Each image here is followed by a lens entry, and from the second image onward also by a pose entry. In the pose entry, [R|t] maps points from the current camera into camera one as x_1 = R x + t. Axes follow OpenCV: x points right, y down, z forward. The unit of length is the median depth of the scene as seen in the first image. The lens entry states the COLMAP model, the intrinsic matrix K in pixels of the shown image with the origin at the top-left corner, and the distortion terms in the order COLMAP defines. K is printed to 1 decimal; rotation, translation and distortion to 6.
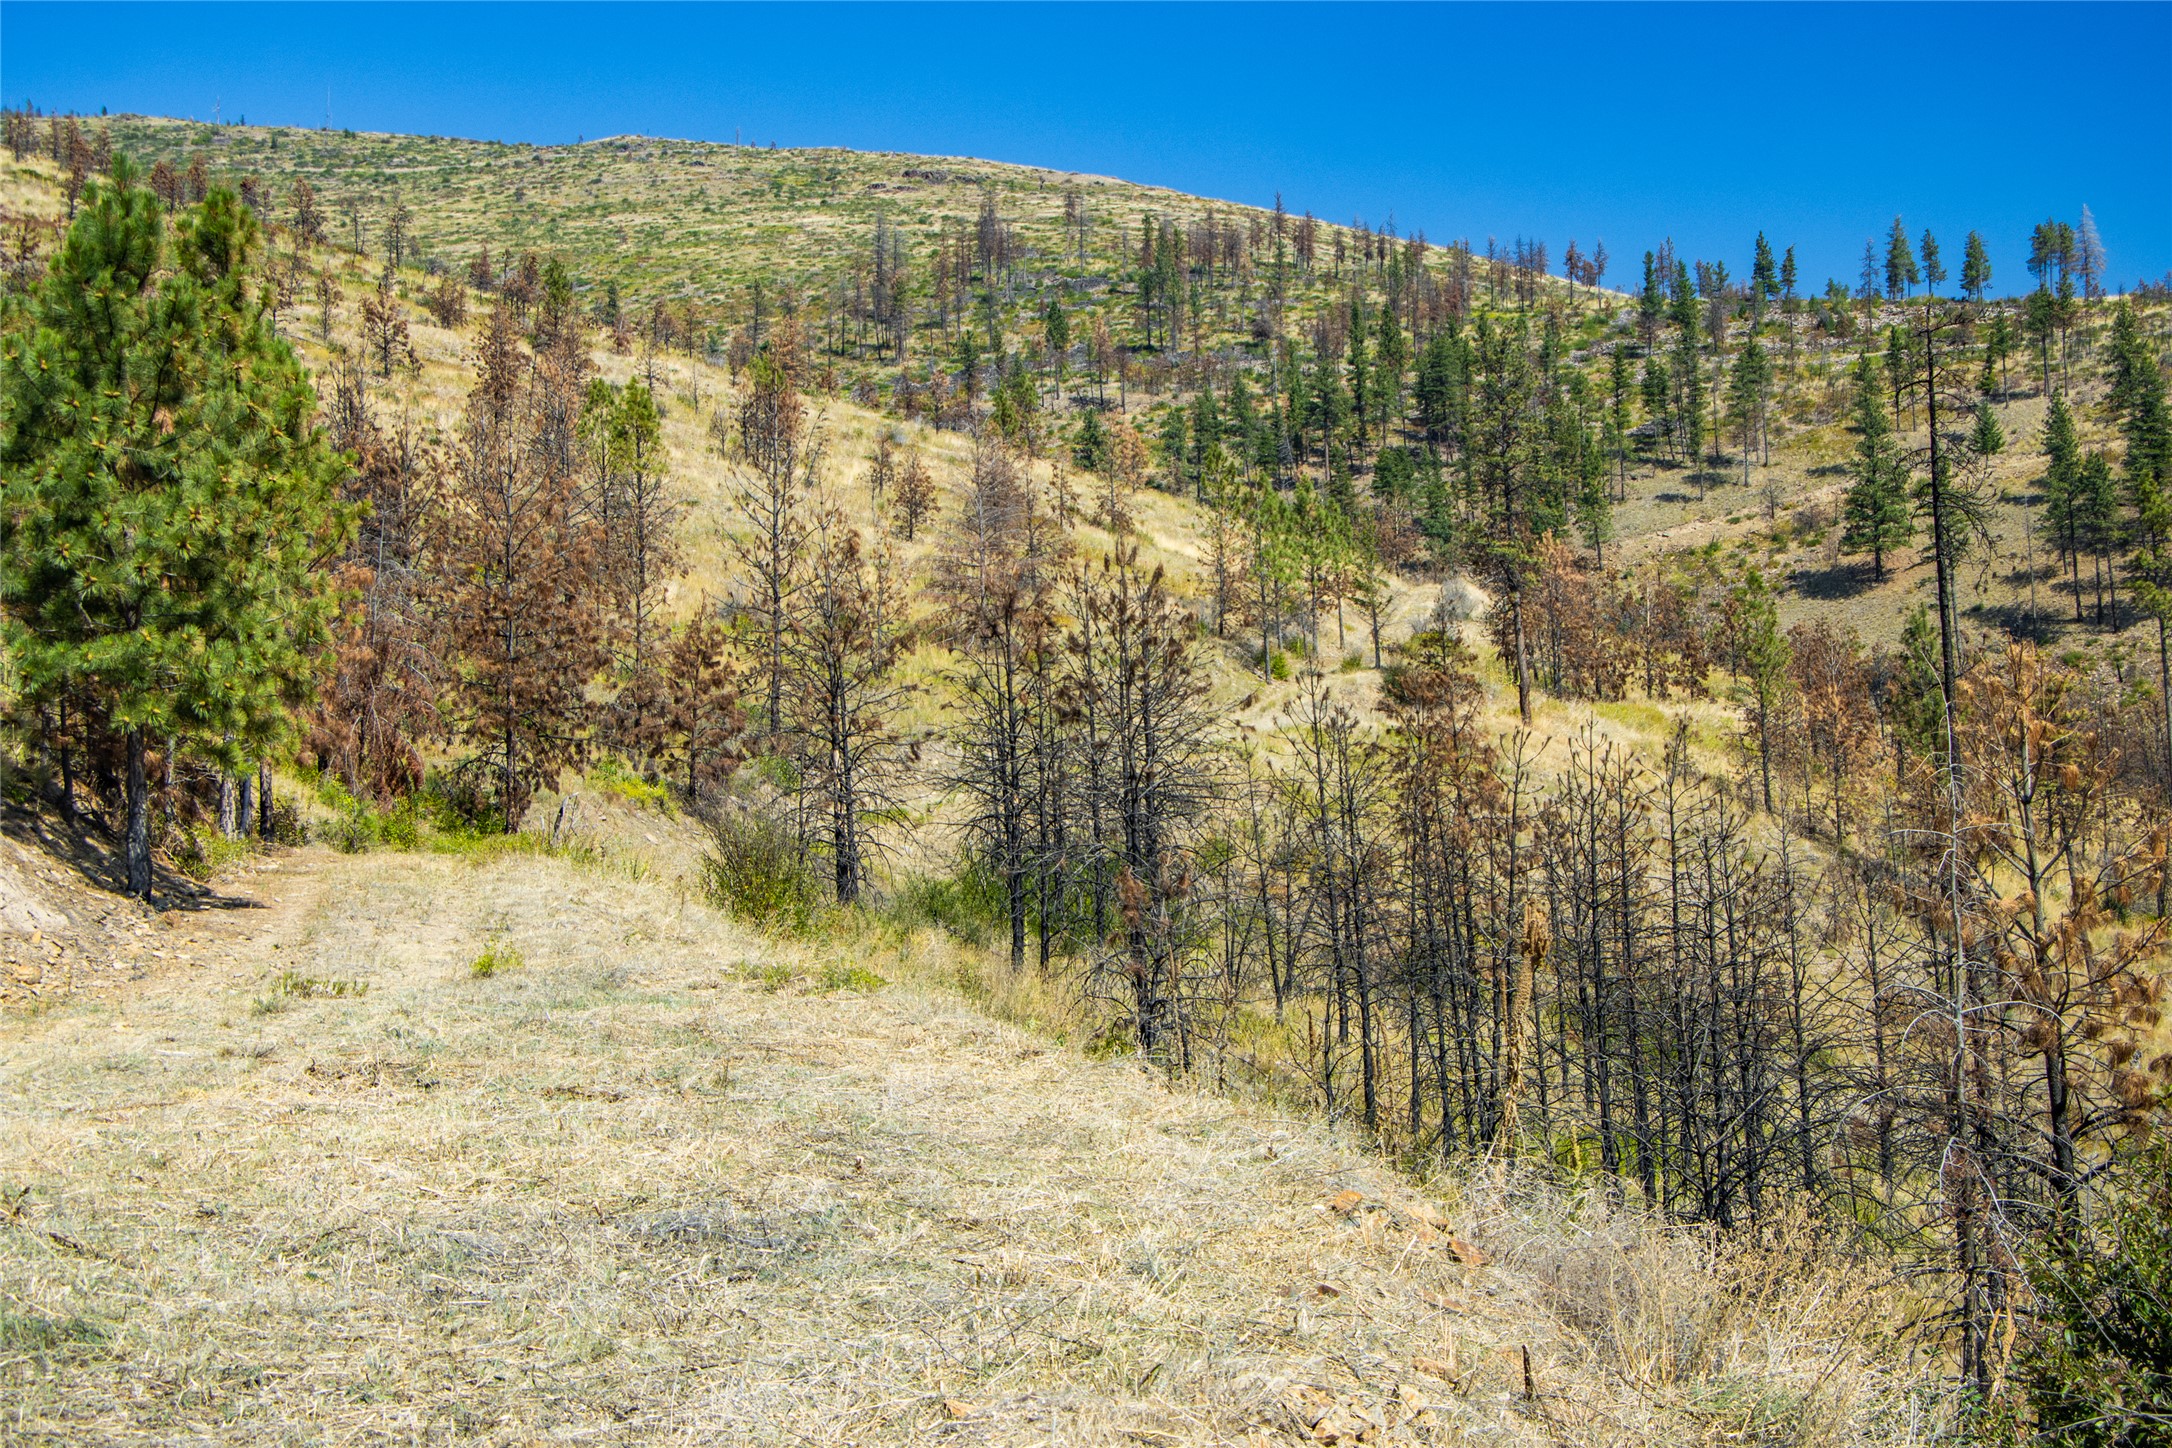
lens RADIAL K [[3565.7, 0, 1086.0], [0, 3565.7, 724.0], [0, 0, 1]] dist [0.053876, 0.019038]
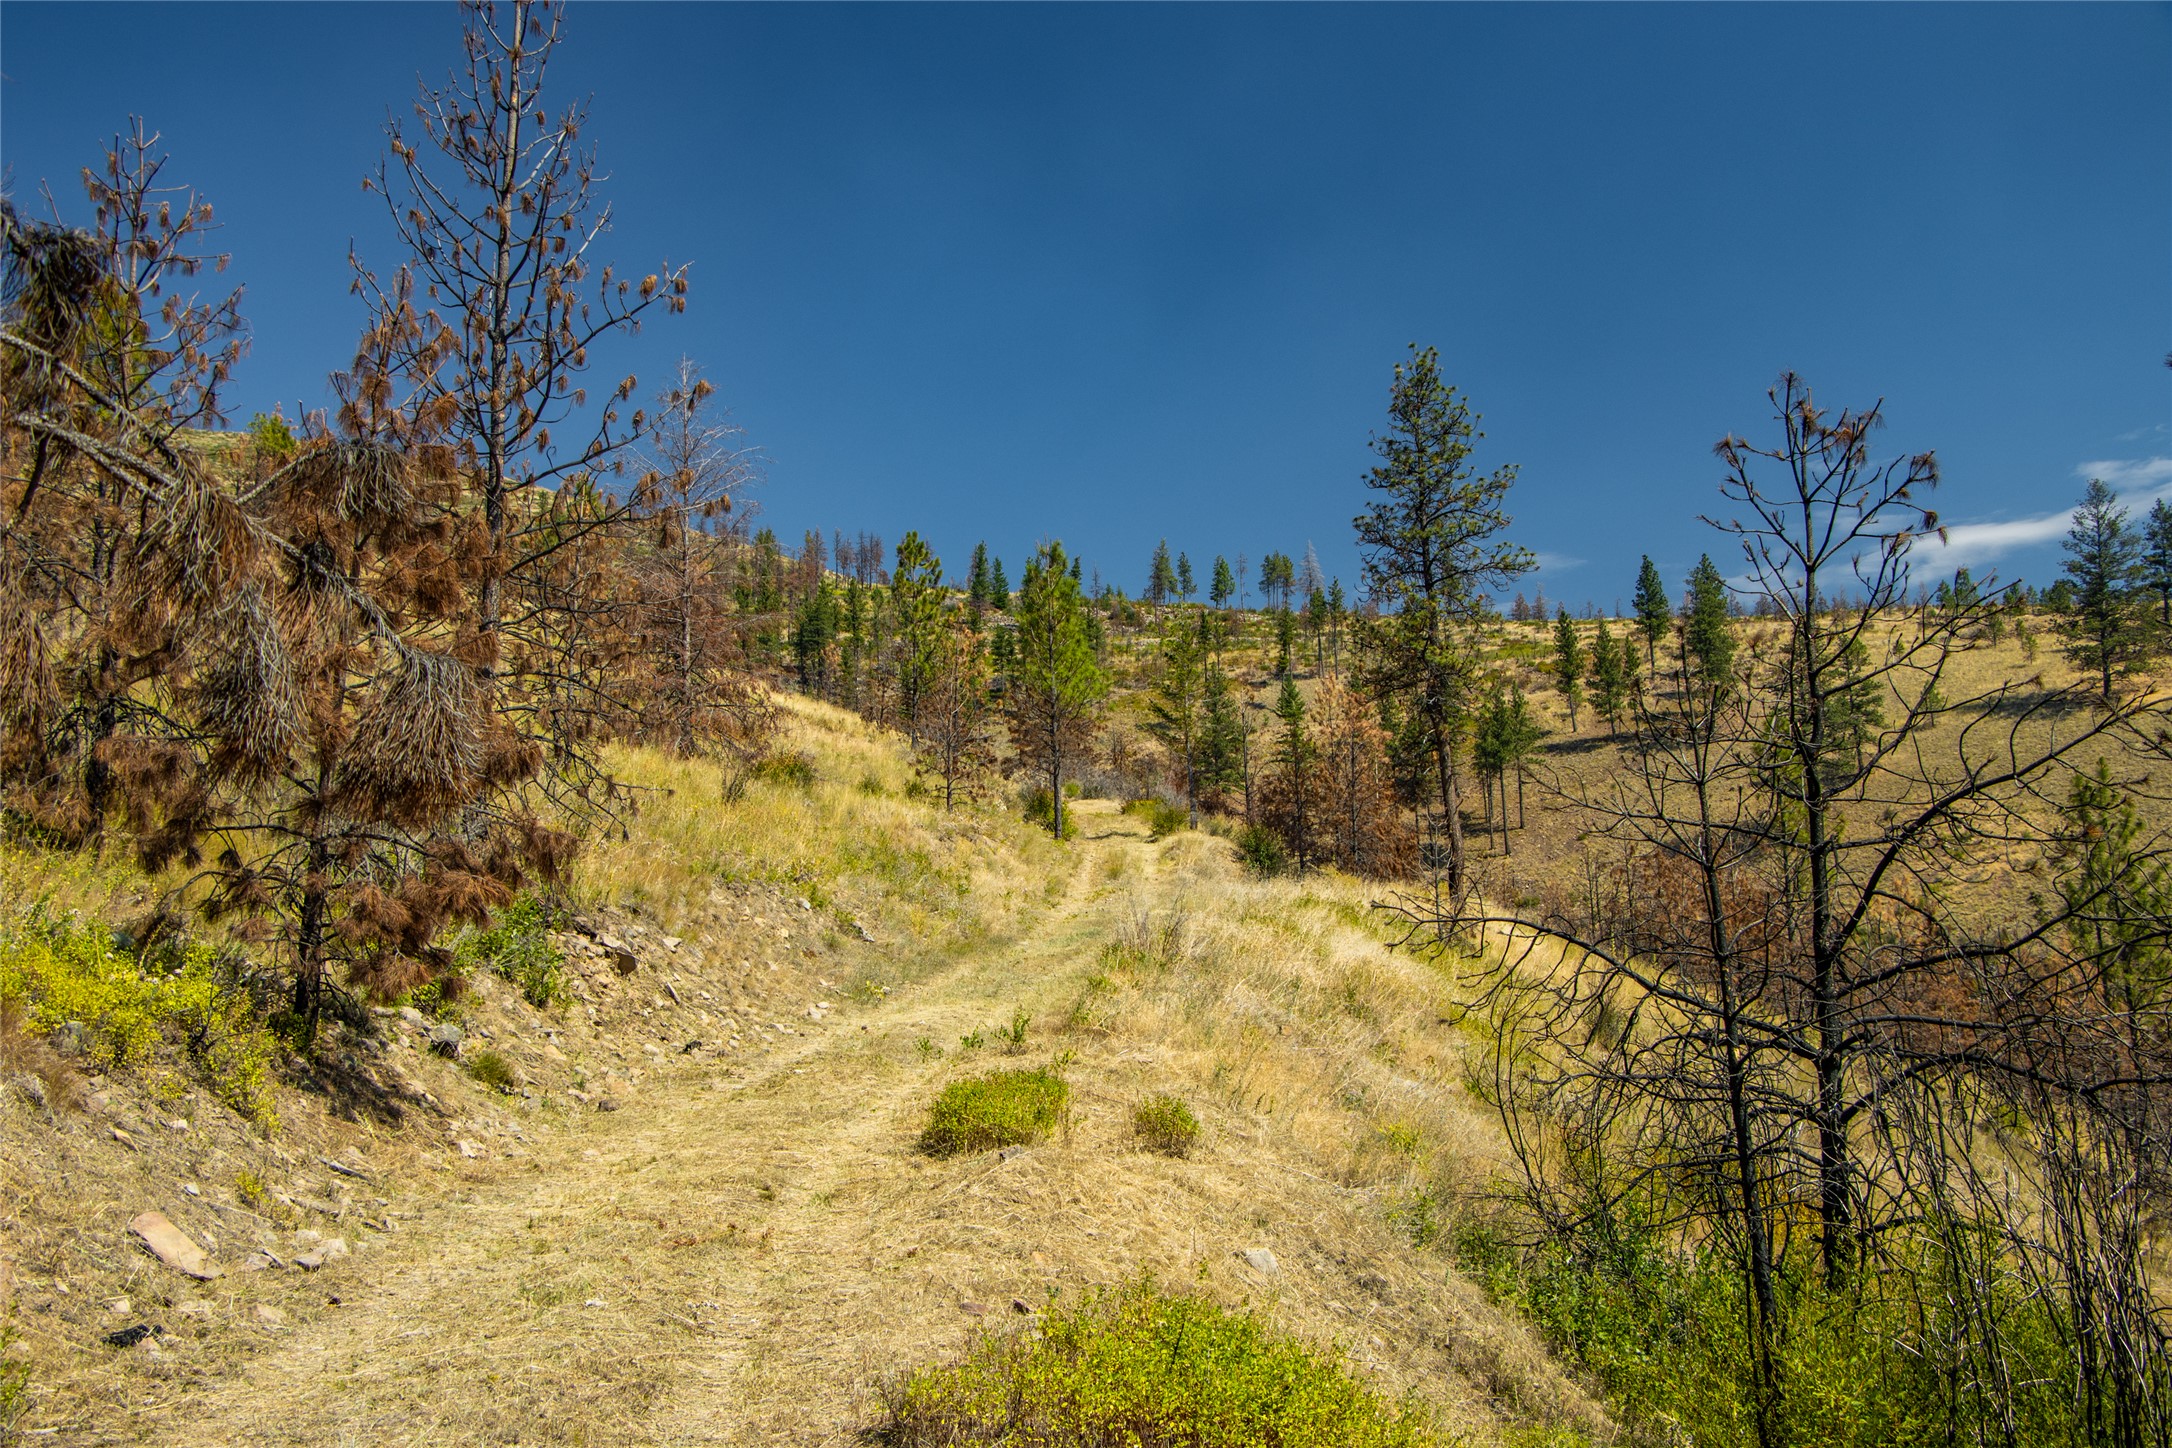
lens RADIAL K [[2179.2, 0, 1086.0], [0, 2179.2, 724.0], [0, 0, 1]] dist [-0.086290, 0.004507]
pose [[0.945651, 0.064924, 0.318636, -0.040187], [-0.032361, 0.993791, -0.106449, 0.005245], [-0.323569, 0.090352, 0.941881, 0.308621]]
